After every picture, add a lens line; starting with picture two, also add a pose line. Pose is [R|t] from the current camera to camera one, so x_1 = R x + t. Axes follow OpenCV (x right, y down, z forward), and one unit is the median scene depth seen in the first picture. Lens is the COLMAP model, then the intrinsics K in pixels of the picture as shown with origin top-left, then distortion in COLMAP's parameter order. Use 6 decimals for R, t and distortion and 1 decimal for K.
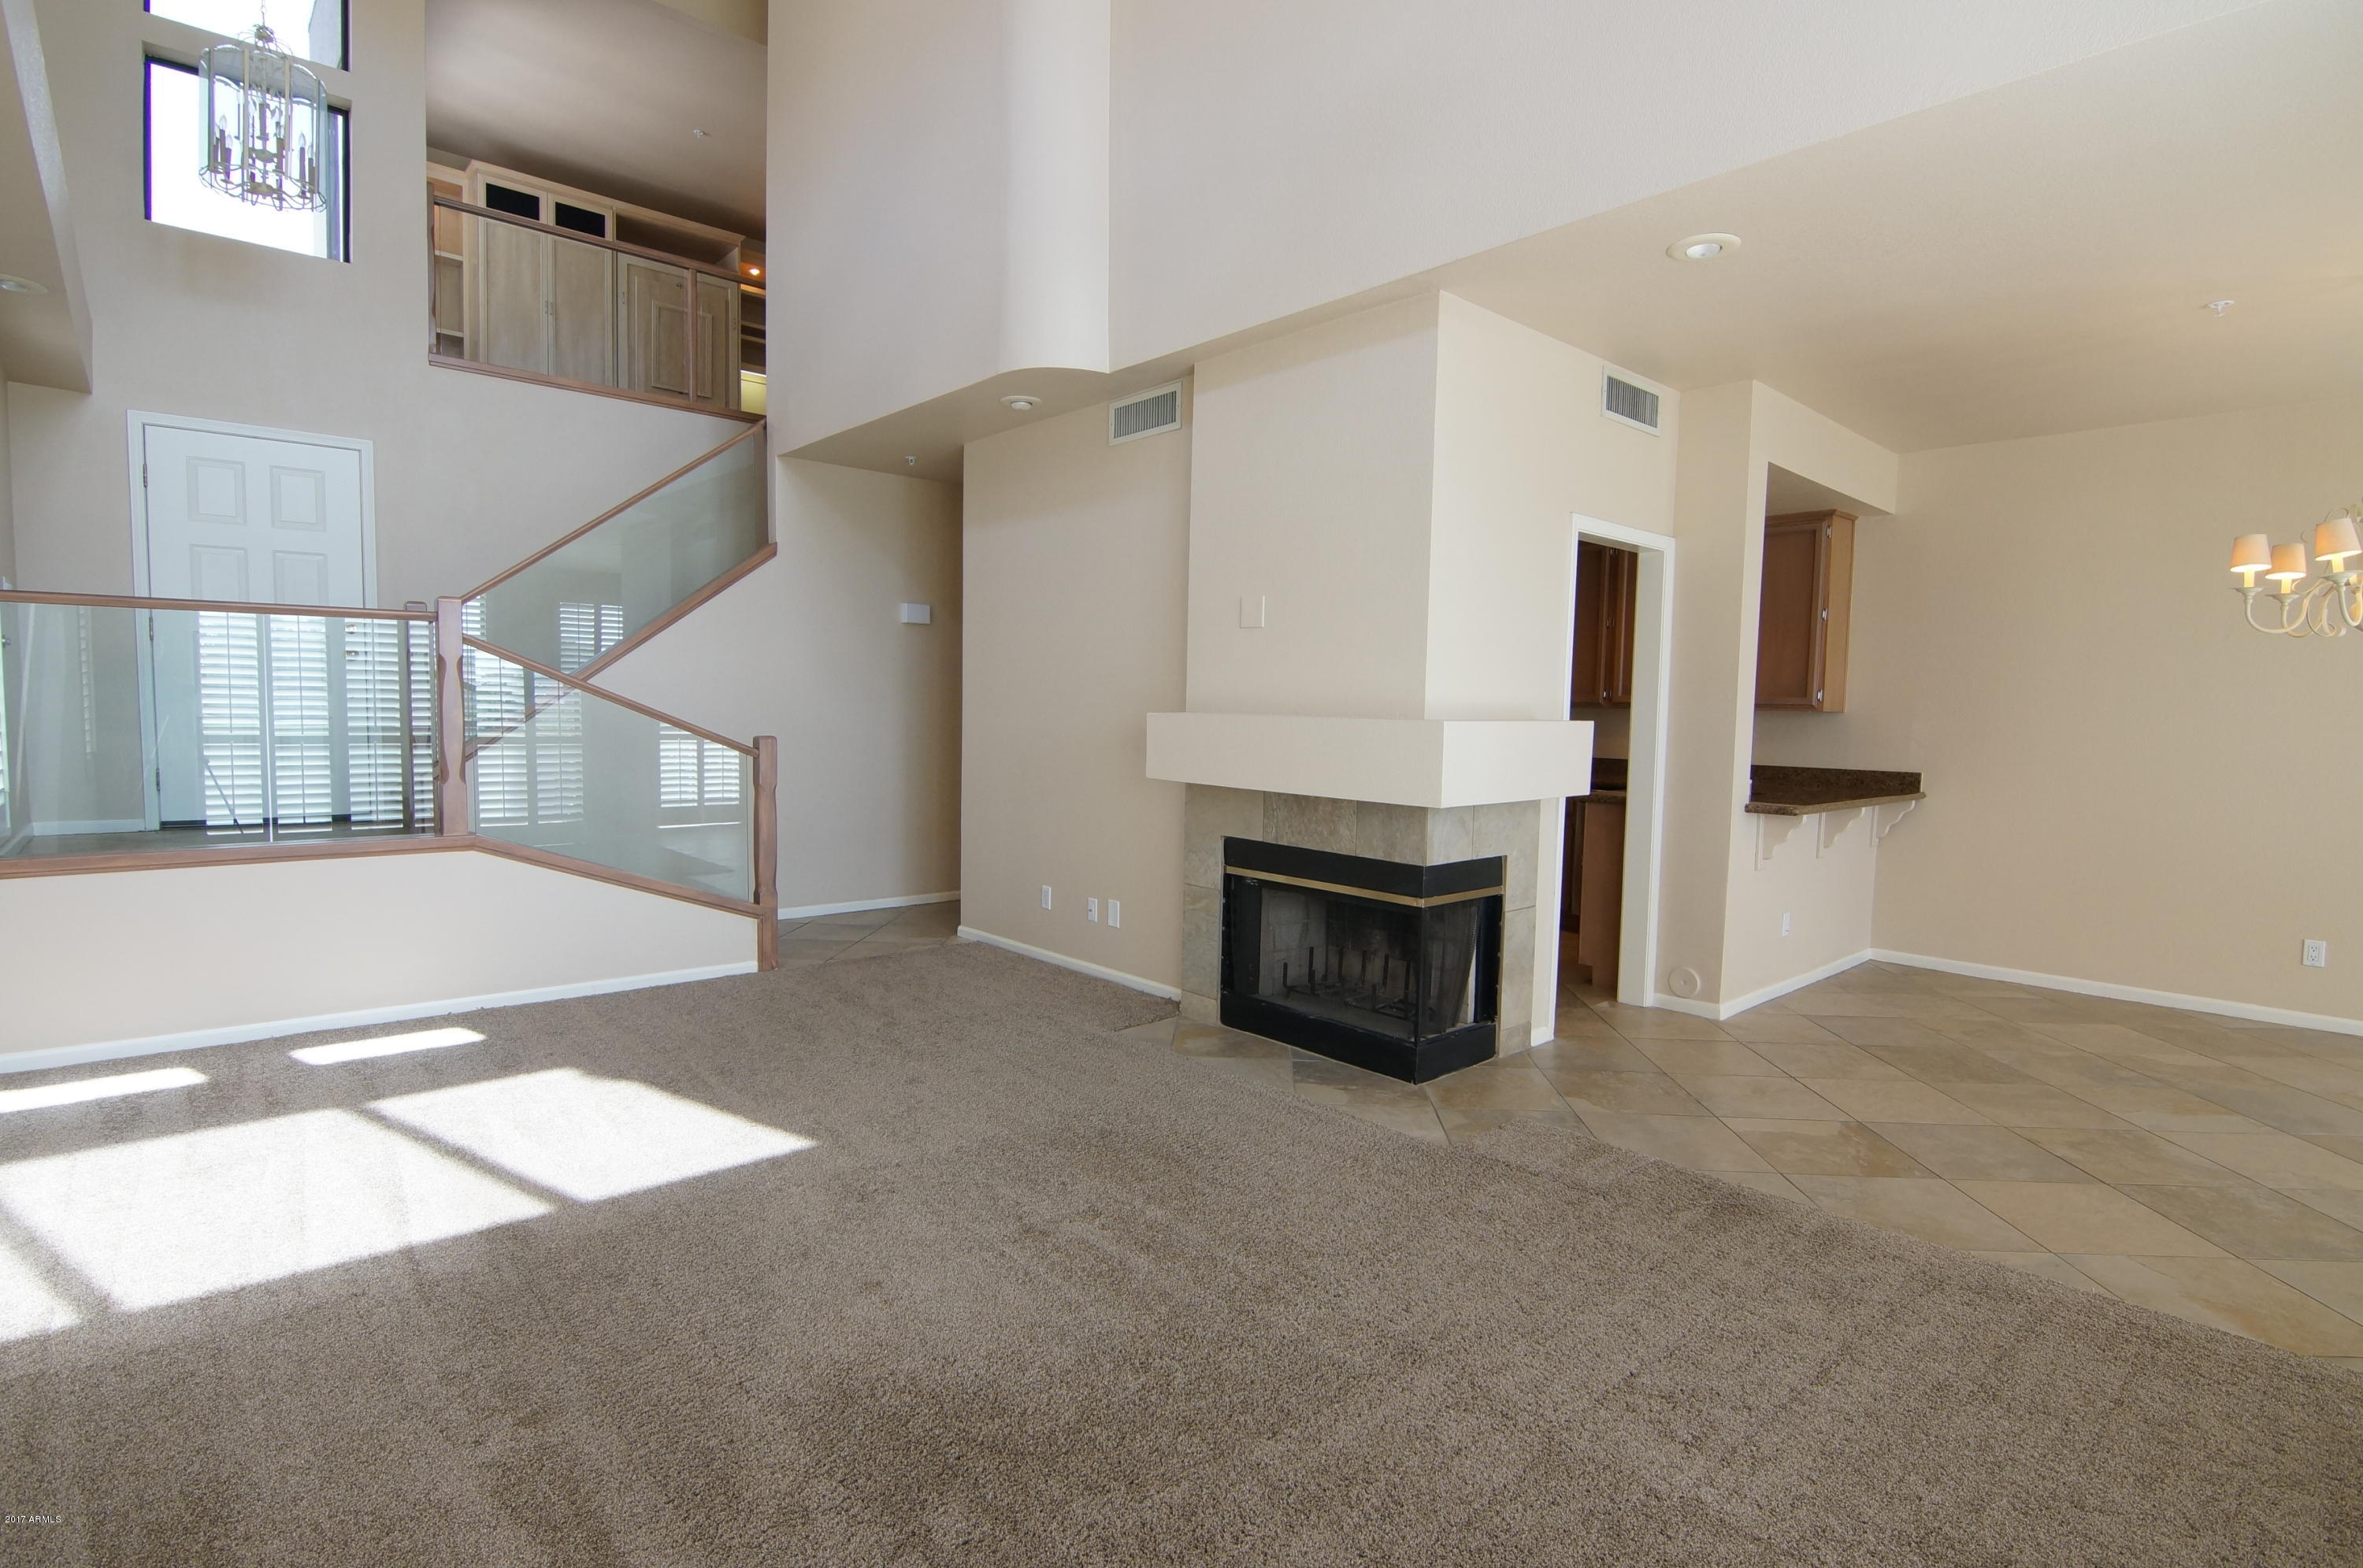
lens RADIAL K [[1139.3, 0, 1173.8], [0, 1139.3, 778.0], [0, 0, 1]] dist [-0.017877, -0.002082]
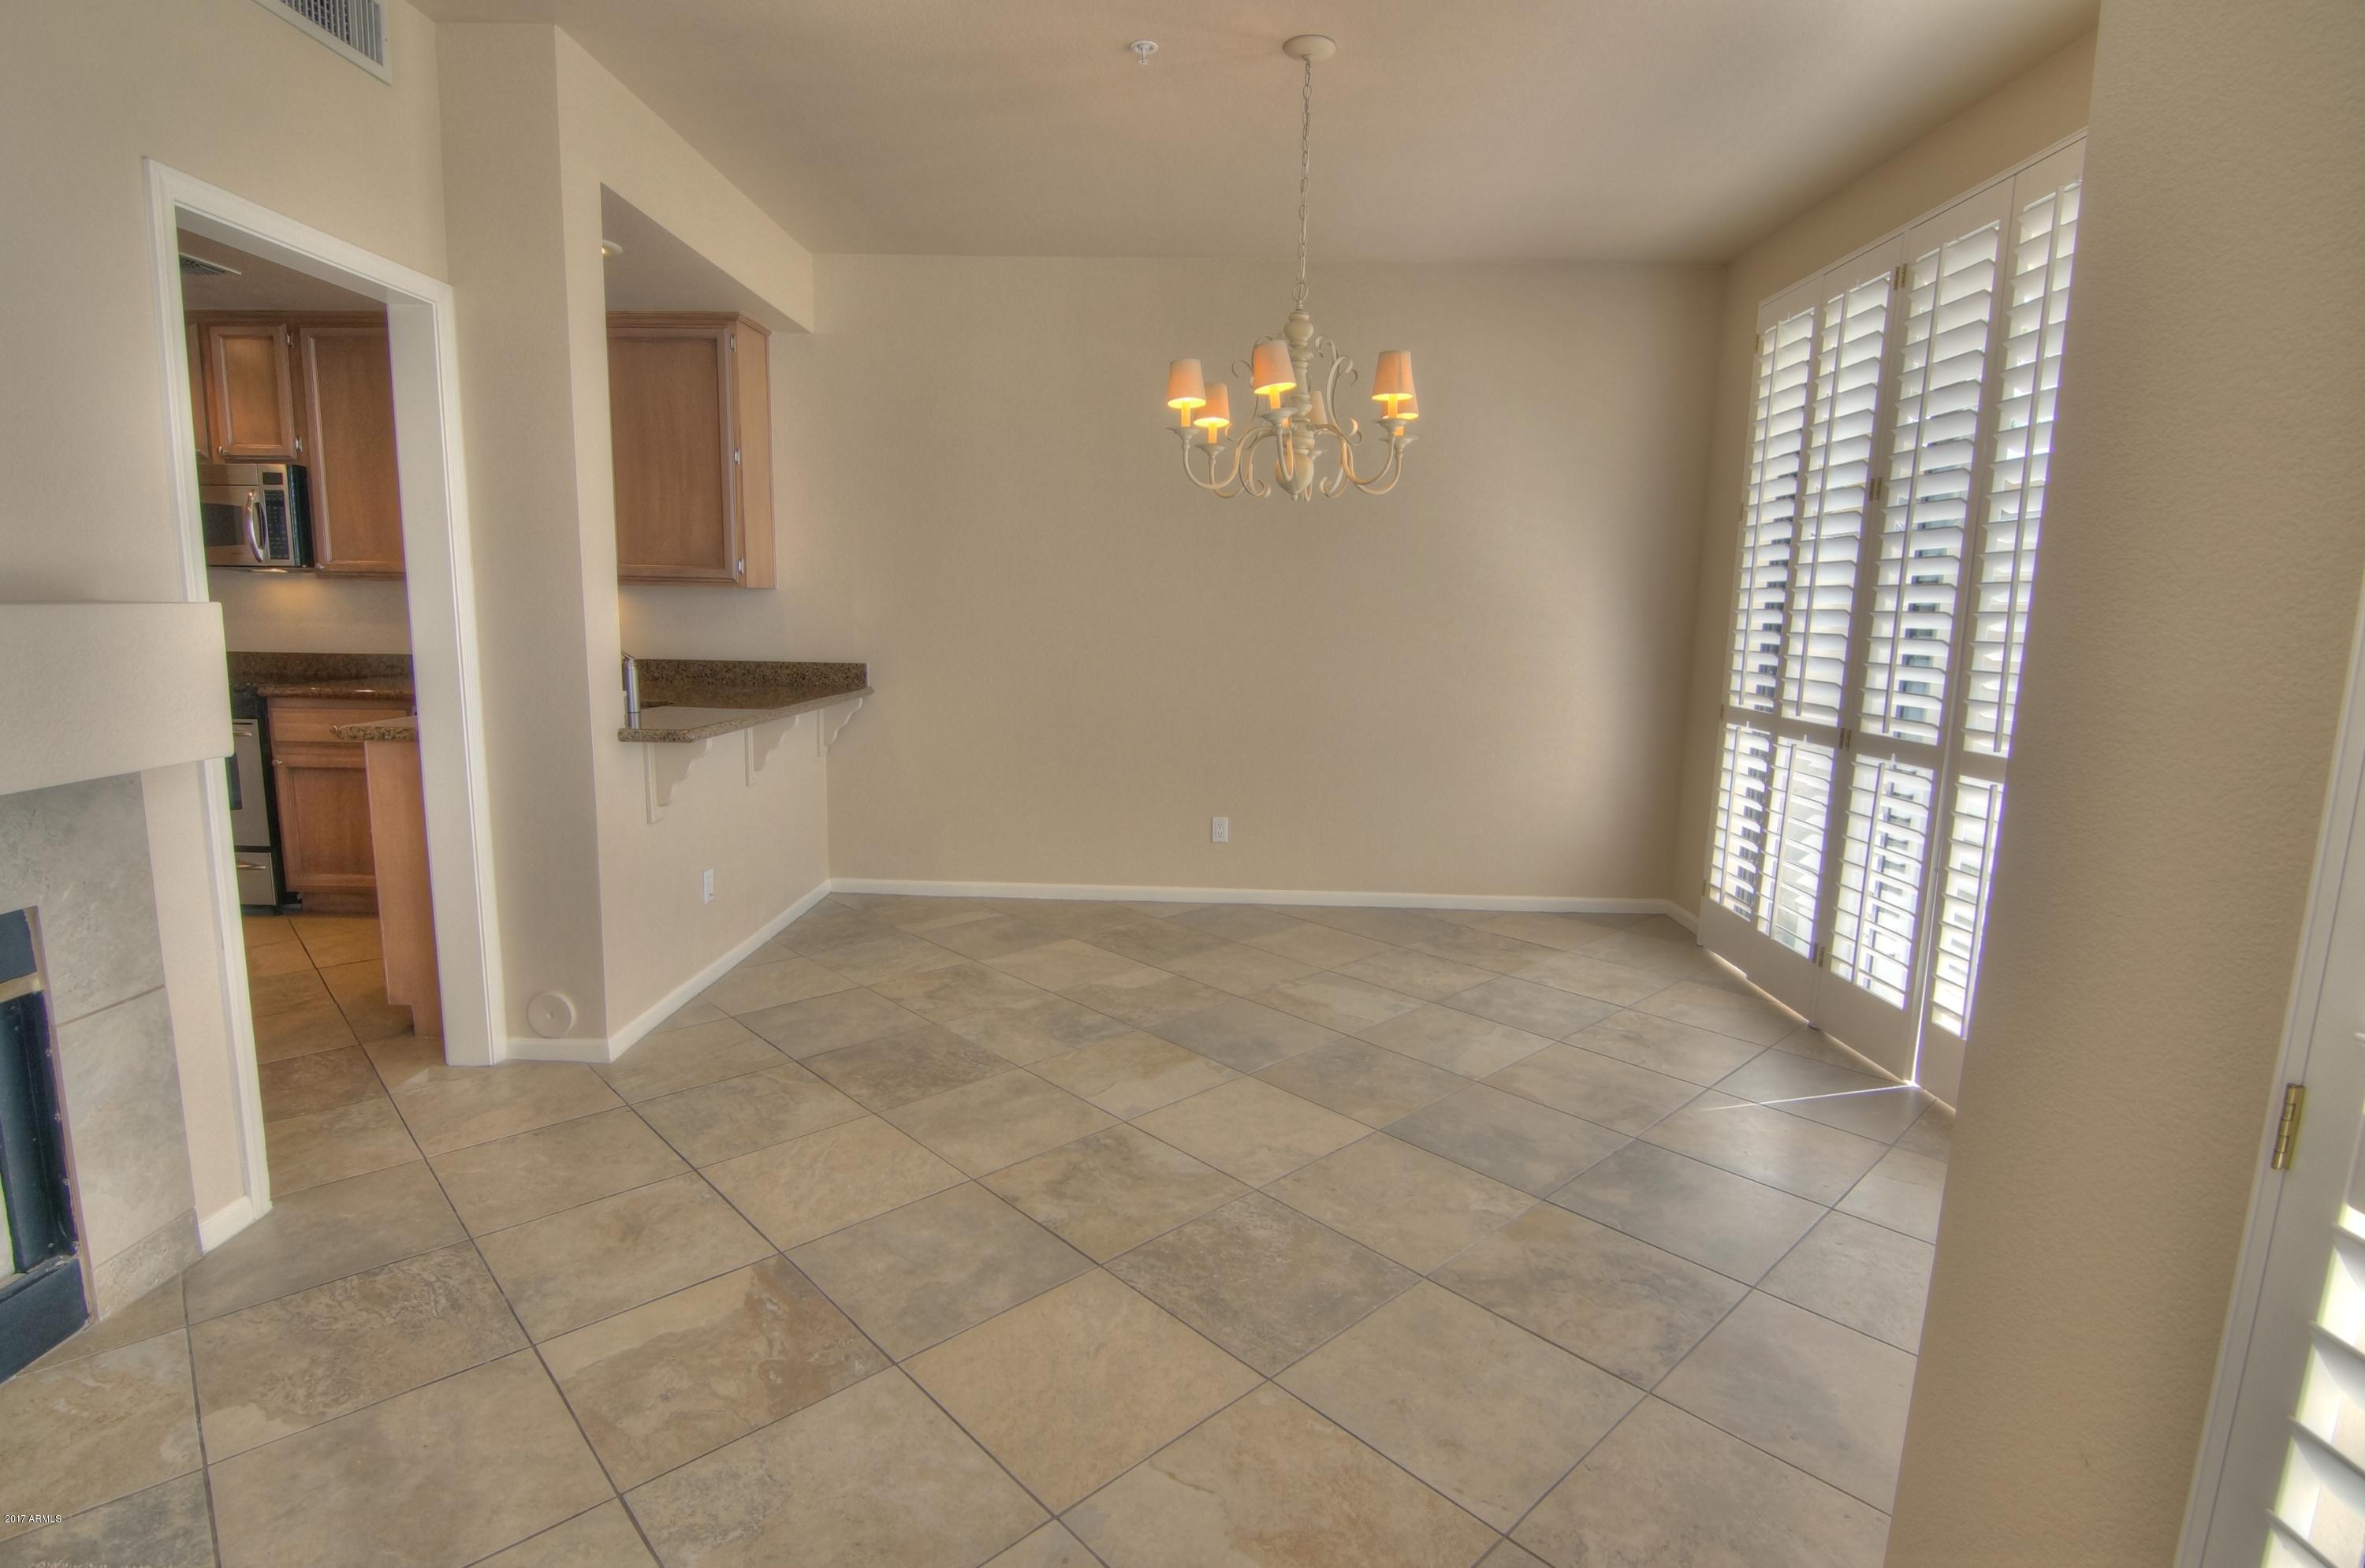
lens RADIAL K [[1140.4, 0, 1183.2], [0, 1140.4, 782.3], [0, 0, 1]] dist [-0.017877, -0.002082]
pose [[0.677745, -0.119285, 0.725557, 0.279957], [0.040436, 0.991307, 0.125203, -0.017698], [-0.734184, -0.055517, 0.676677, 0.359546]]
